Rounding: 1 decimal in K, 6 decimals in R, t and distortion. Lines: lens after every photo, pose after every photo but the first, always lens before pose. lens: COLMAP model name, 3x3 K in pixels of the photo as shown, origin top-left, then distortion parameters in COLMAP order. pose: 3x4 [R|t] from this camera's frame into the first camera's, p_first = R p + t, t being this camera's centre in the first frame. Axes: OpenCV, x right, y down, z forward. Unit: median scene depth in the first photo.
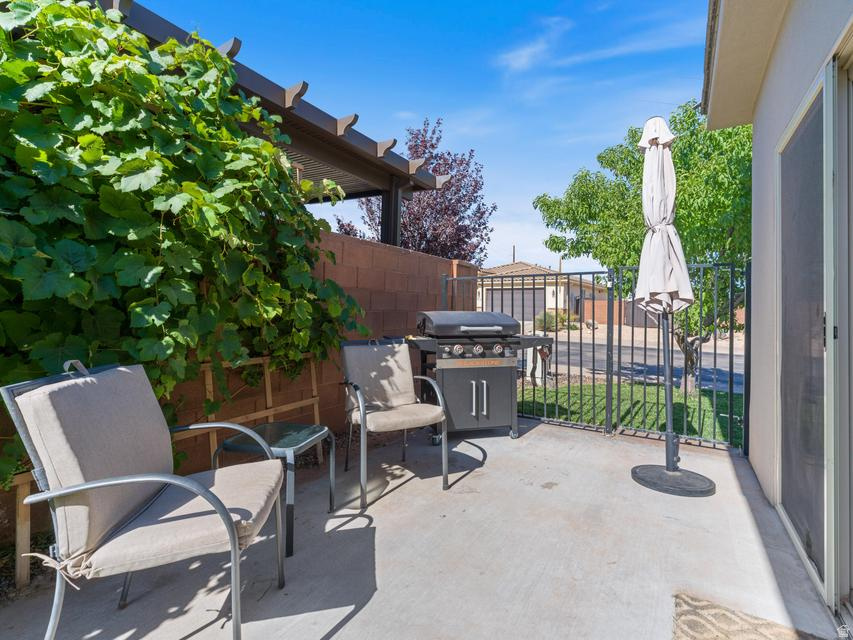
lens RADIAL K [[399.9, 0, 398.8], [0, 399.9, 305.7], [0, 0, 1]] dist [0.006416, 0.000914]
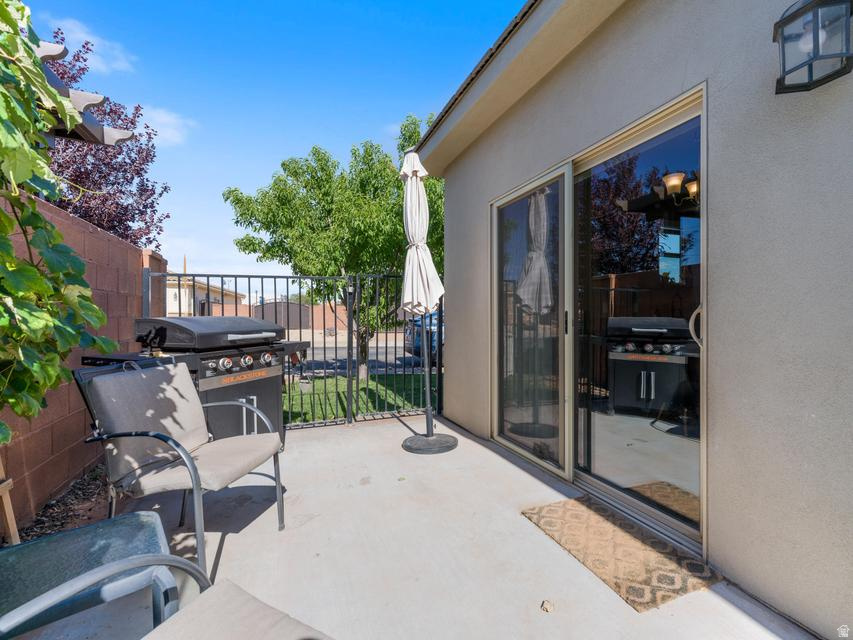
lens RADIAL K [[399.9, 0, 424.4], [0, 399.9, 324.8], [0, 0, 1]] dist [0.006416, 0.000914]
pose [[0.583600, -0.035641, 0.811259, -0.268470], [0.004981, 0.999175, 0.040313, 0.000589], [-0.812026, -0.019486, 0.583296, 0.202063]]
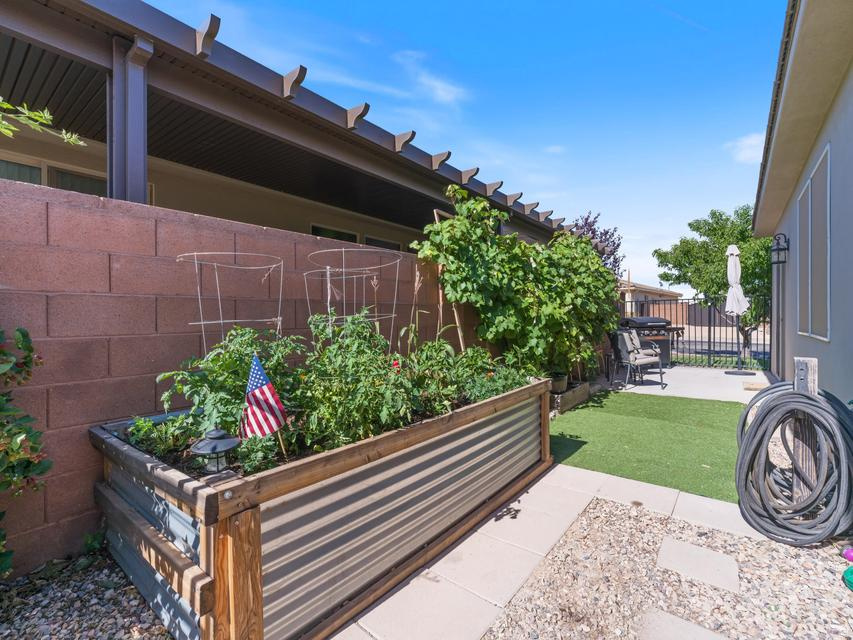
lens RADIAL K [[399.9, 0, 428.4], [0, 399.9, 319.7], [0, 0, 1]] dist [0.006416, 0.000914]
pose [[0.998950, -0.018302, -0.042008, -1.064489], [0.018935, 0.999712, 0.014718, -0.027334], [0.041727, -0.015498, 0.999009, -1.468860]]
